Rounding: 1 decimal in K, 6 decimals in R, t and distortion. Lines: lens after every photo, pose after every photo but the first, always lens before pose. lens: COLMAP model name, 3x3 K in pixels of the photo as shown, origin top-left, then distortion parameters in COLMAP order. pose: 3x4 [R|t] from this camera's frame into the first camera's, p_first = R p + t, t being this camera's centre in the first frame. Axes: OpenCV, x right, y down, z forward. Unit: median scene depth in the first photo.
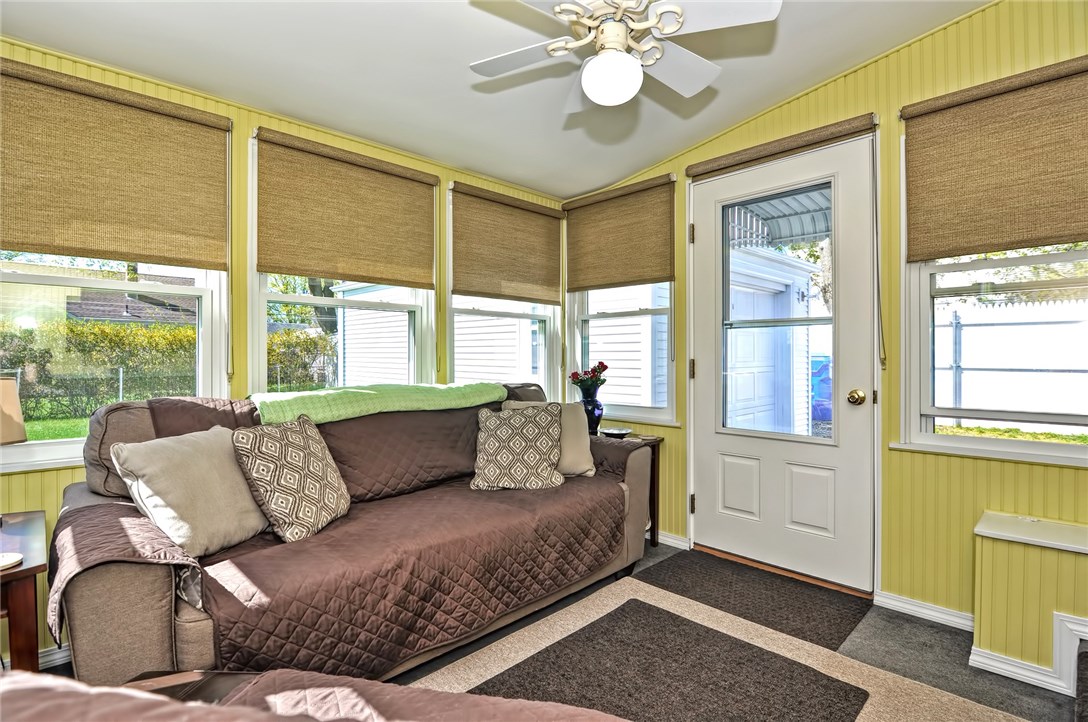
lens RADIAL K [[532.4, 0, 545.0], [0, 532.4, 345.1], [0, 0, 1]] dist [0.025379, -0.000331]
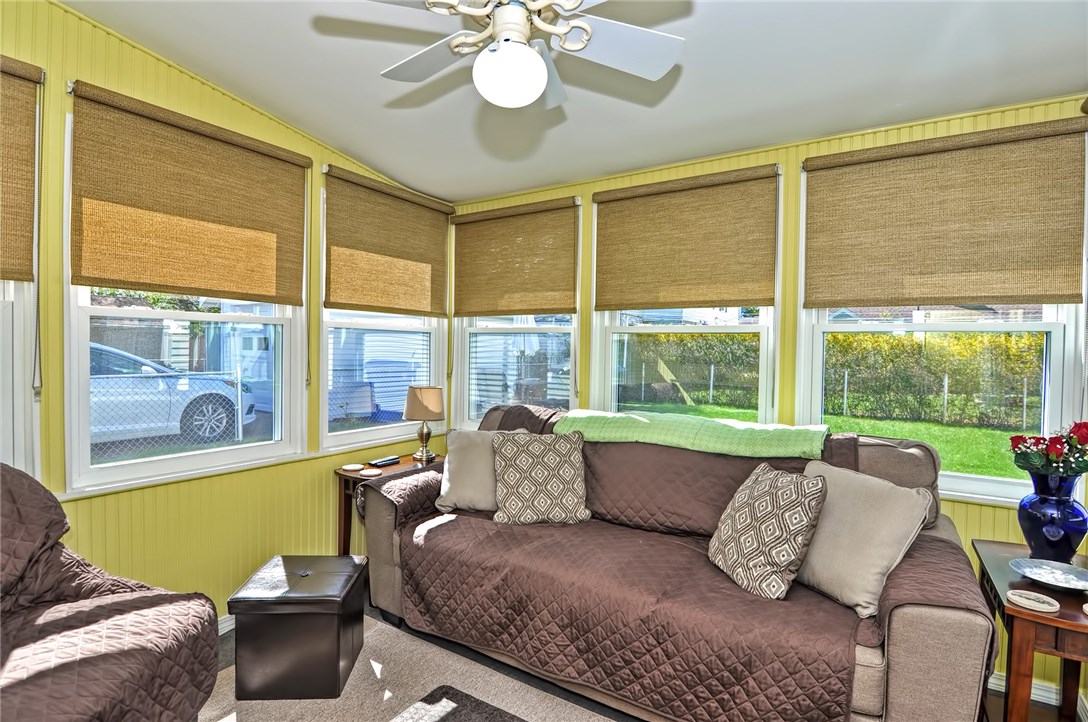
lens RADIAL K [[533.0, 0, 544.0], [0, 533.0, 361.0], [0, 0, 1]] dist [-0.014538, -0.001418]
pose [[0.223981, 0.014216, -0.974490, 0.625713], [-0.001320, 0.999897, 0.014283, -0.039517], [0.974593, -0.001913, 0.223977, 0.607457]]
